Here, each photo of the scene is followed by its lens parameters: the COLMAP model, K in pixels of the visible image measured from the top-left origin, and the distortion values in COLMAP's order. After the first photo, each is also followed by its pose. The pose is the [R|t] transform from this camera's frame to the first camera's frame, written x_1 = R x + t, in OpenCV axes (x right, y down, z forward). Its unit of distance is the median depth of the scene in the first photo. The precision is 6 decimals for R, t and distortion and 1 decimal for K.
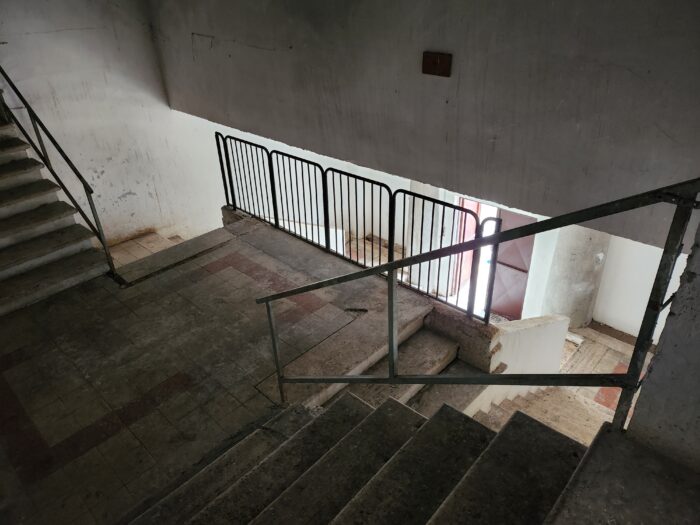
lens RADIAL K [[487.7, 0, 352.7], [0, 487.7, 260.1], [0, 0, 1]] dist [-0.005947, -0.011239]
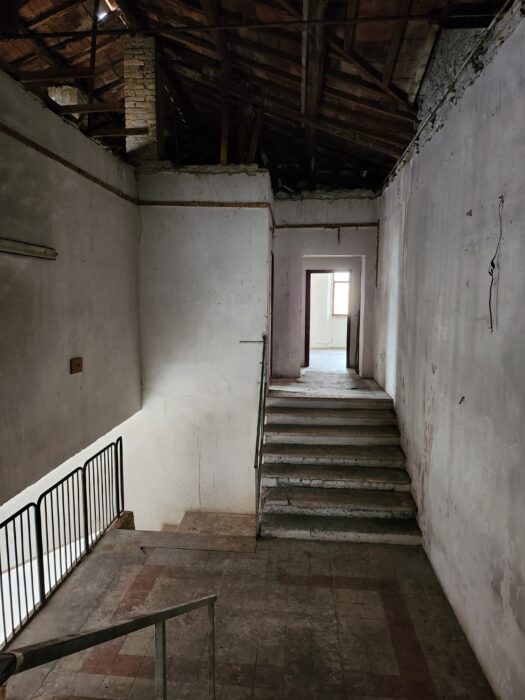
lens RADIAL K [[487.7, 0, 262.4], [0, 487.7, 351.0], [0, 0, 1]] dist [-0.005947, -0.011239]
pose [[-0.620485, -0.071701, 0.780933, -1.233964], [0.395861, 0.830993, 0.390826, -0.759648], [-0.676973, 0.551642, -0.487235, 1.274570]]
